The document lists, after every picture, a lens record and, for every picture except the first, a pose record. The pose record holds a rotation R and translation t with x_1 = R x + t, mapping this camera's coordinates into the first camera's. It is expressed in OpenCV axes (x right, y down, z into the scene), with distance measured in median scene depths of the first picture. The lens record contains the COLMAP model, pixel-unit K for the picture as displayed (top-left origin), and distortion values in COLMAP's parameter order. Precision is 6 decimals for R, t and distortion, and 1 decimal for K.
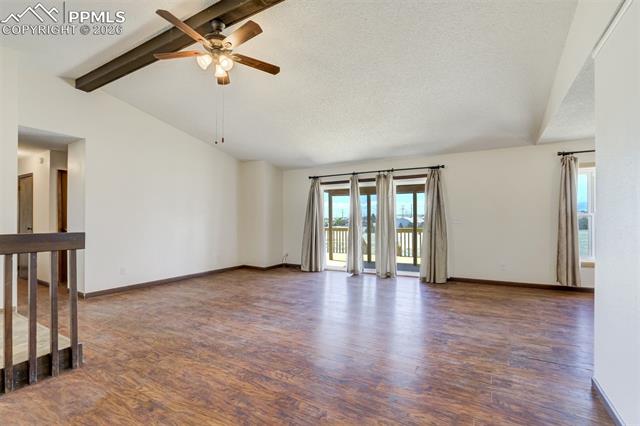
lens RADIAL K [[298.0, 0, 320.0], [0, 298.0, 213.0], [0, 0, 1]] dist [-0.042386, 0.001294]
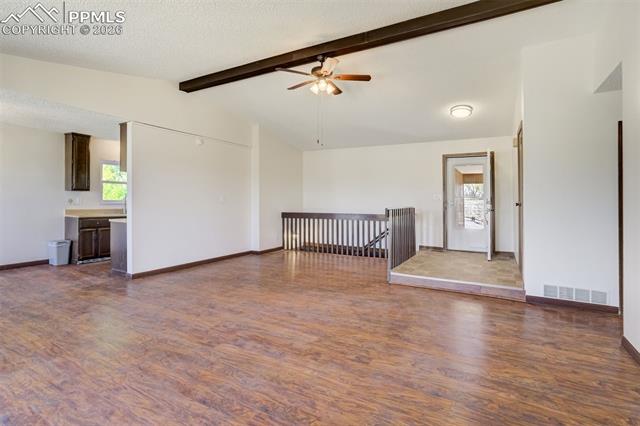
lens RADIAL K [[303.5, 0, 339.9], [0, 303.5, 203.7], [0, 0, 1]] dist [-0.040777, 0.012982]
pose [[-0.998386, -0.005817, -0.056501, -0.303803], [-0.005300, 0.999943, -0.009297, 0.039655], [0.056552, -0.008983, -0.998359, 2.110607]]
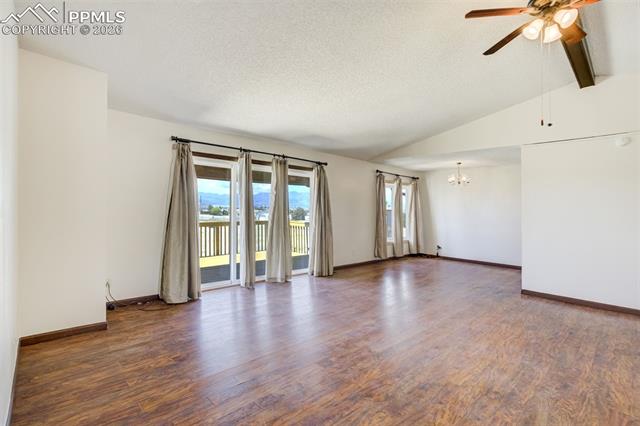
lens RADIAL K [[311.7, 0, 320.1], [0, 311.7, 207.8], [0, 0, 1]] dist [-0.053682, 0.019566]
pose [[0.272333, 0.016968, 0.962053, -1.159400], [-0.047648, 0.998856, -0.004129, 0.010638], [-0.961023, -0.044715, 0.272830, 1.225732]]
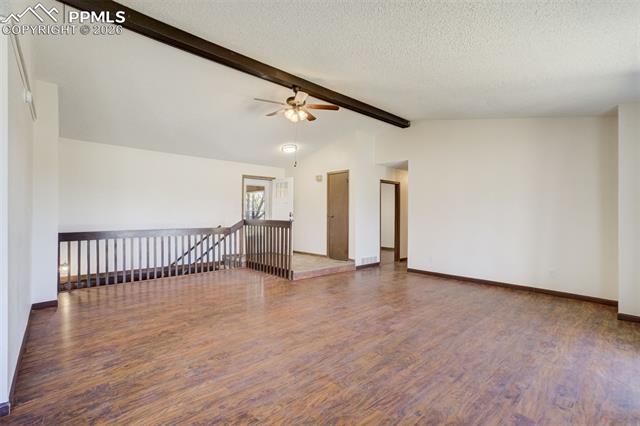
lens RADIAL K [[298.0, 0, 320.0], [0, 298.0, 213.0], [0, 0, 1]] dist [-0.042386, 0.001294]
pose [[-0.296935, -0.004749, -0.954886, 0.963523], [0.013778, 0.999862, -0.009257, 0.020656], [0.954798, -0.015905, -0.296829, 1.393268]]
